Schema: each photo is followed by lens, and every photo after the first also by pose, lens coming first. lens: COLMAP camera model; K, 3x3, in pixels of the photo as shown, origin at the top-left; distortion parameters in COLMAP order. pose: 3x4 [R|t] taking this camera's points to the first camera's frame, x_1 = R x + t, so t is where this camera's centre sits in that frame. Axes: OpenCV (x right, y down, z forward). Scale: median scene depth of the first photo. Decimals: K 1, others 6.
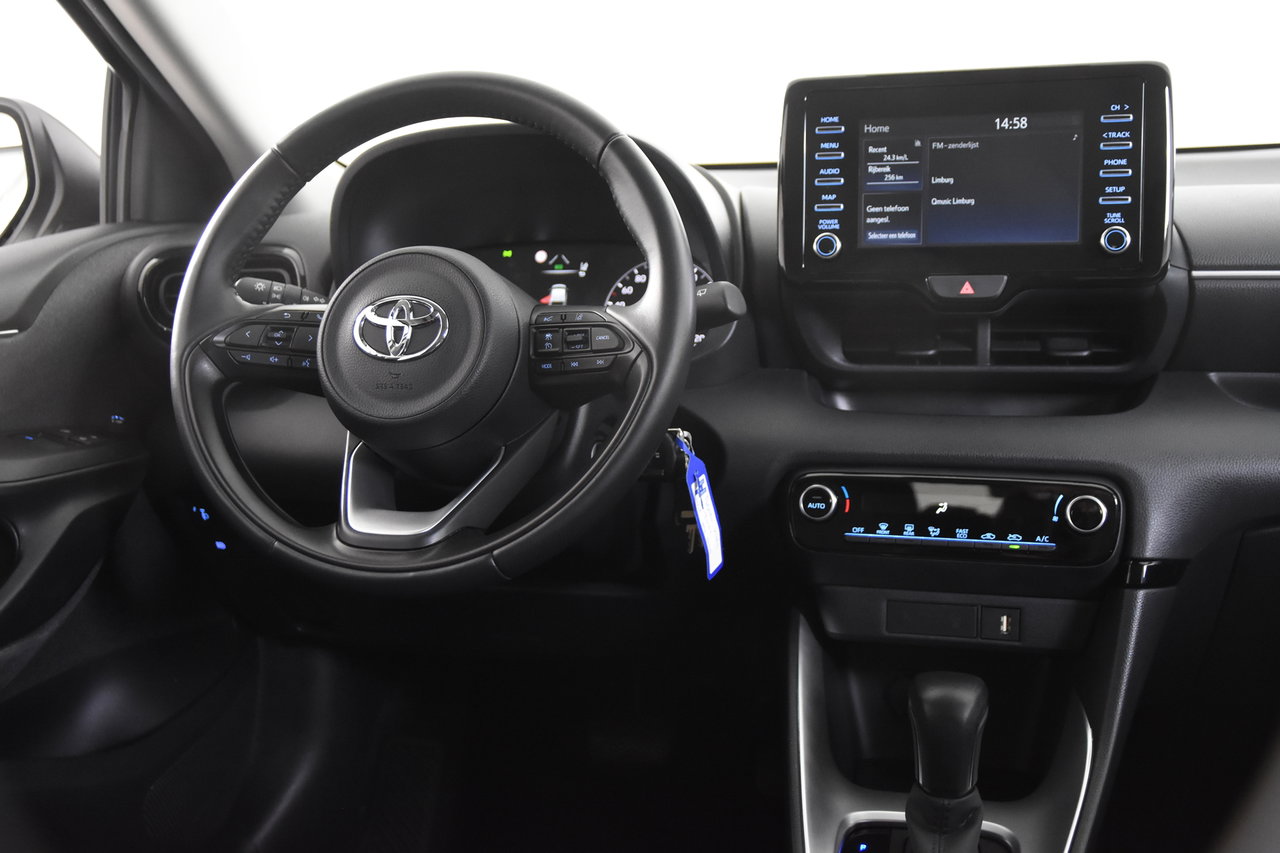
lens RADIAL K [[1345.9, 0, 641.6], [0, 1345.9, 437.6], [0, 0, 1]] dist [-0.001639, 0.000000]
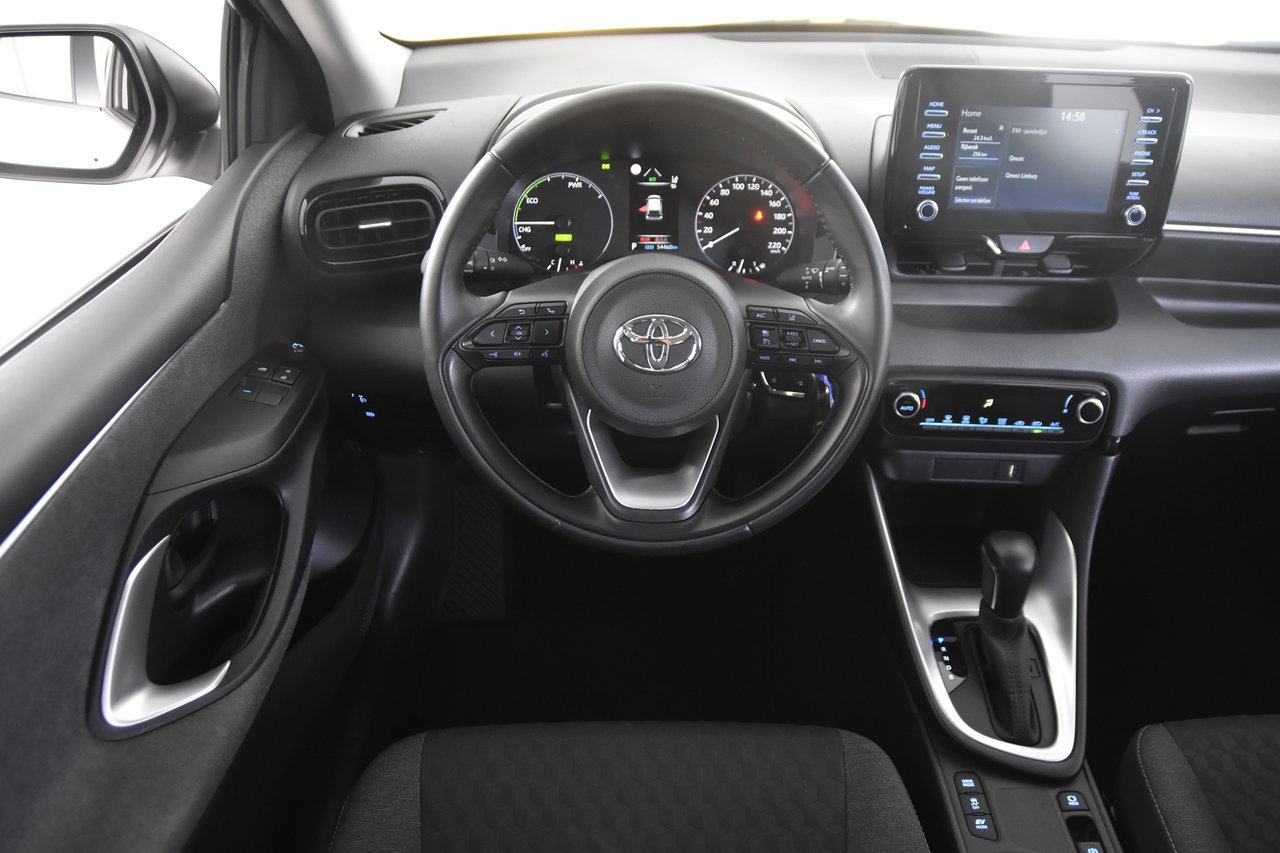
lens RADIAL K [[952.0, 0, 645.7], [0, 952.0, 432.4], [0, 0, 1]] dist [-0.120442, 0.089153]
pose [[0.964324, -0.107387, 0.241966, -0.355841], [0.005302, 0.921679, 0.387917, -0.296778], [-0.264672, -0.372794, 0.889367, 0.216731]]
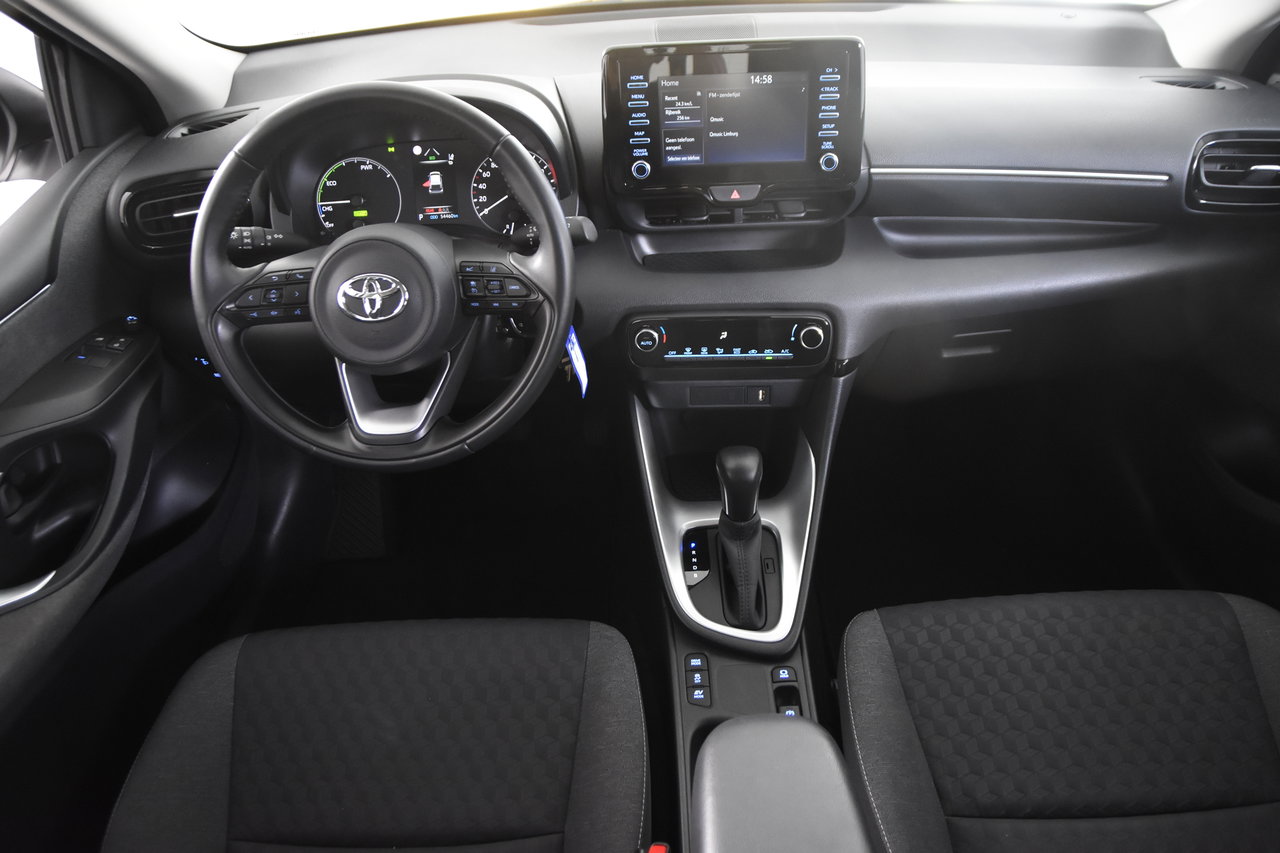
lens RADIAL K [[952.0, 0, 641.5], [0, 952.0, 434.1], [0, 0, 1]] dist [-0.120442, 0.089153]
pose [[0.964989, -0.160744, 0.207260, -0.120311], [0.060769, 0.905715, 0.419510, -0.315867], [-0.255152, -0.392228, 0.883773, -0.010569]]
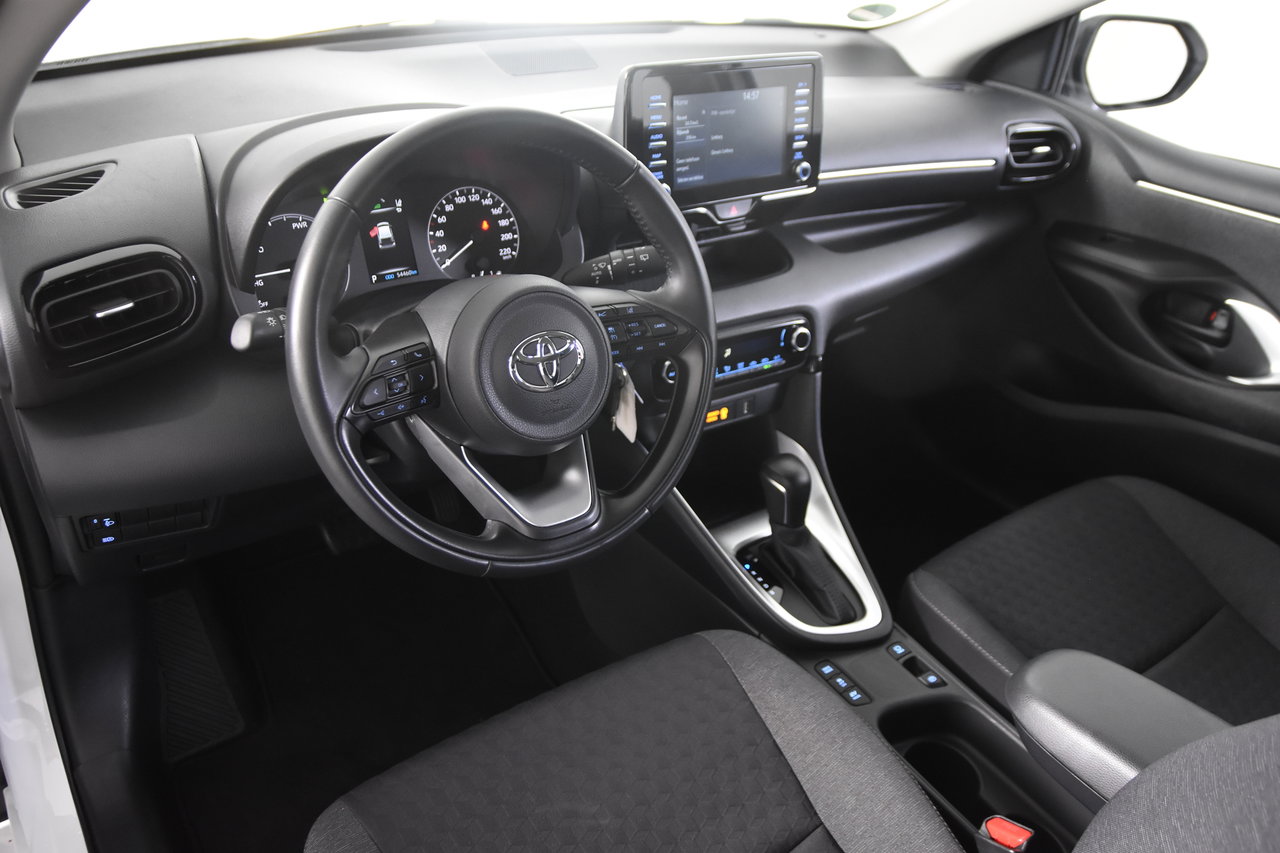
lens RADIAL K [[994.7, 0, 643.3], [0, 994.7, 433.6], [0, 0, 1]] dist [-0.089200, 0.016159]
pose [[0.635032, -0.339576, 0.693846, -0.676170], [0.047941, 0.913792, 0.403343, -0.333596], [-0.770997, -0.222873, 0.596567, 0.357611]]
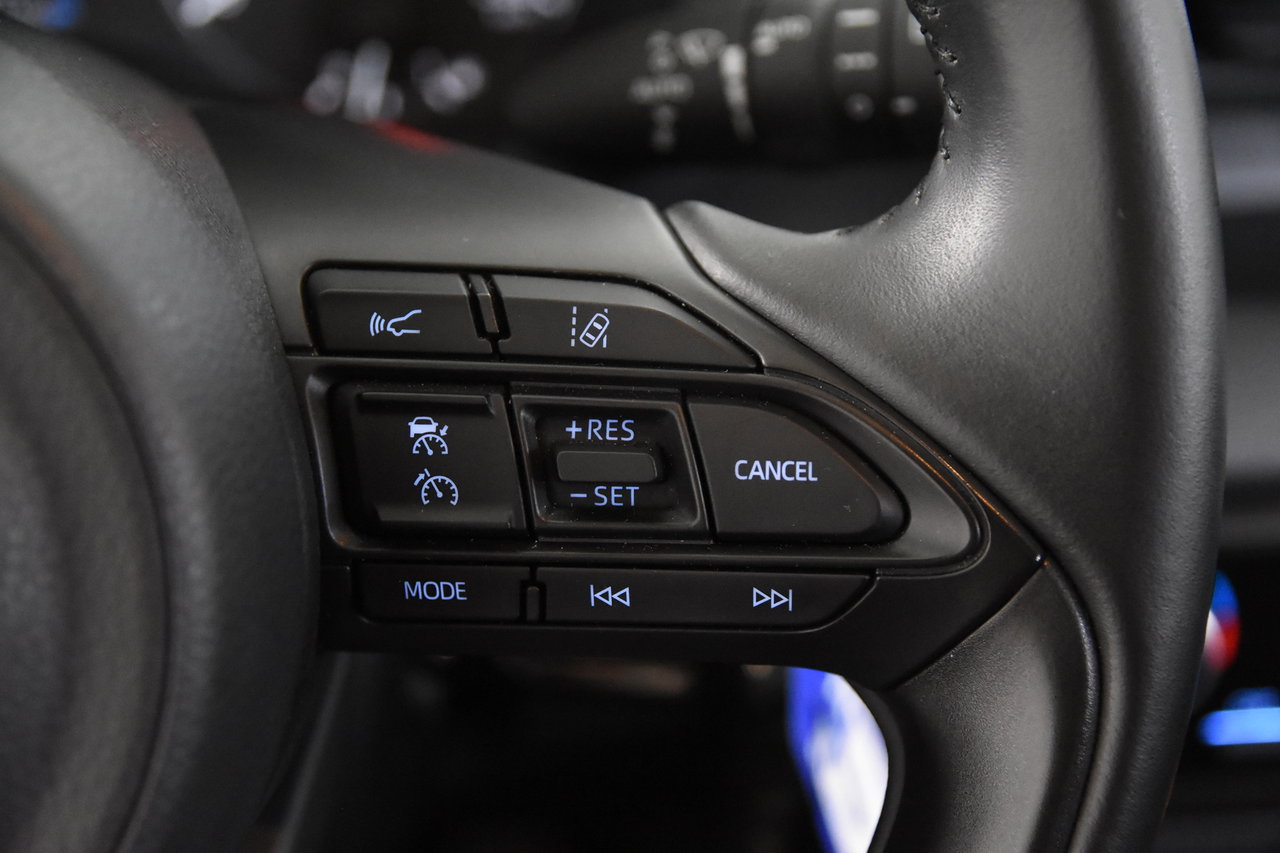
lens RADIAL K [[2289.9, 0, 635.4], [0, 2289.9, 426.5], [0, 0, 1]] dist [0.062985, 0.000000]
pose [[0.904514, -0.154351, 0.397531, -0.156198], [0.006799, 0.937299, 0.348459, -0.172543], [-0.426391, -0.312483, 0.848849, 0.653939]]
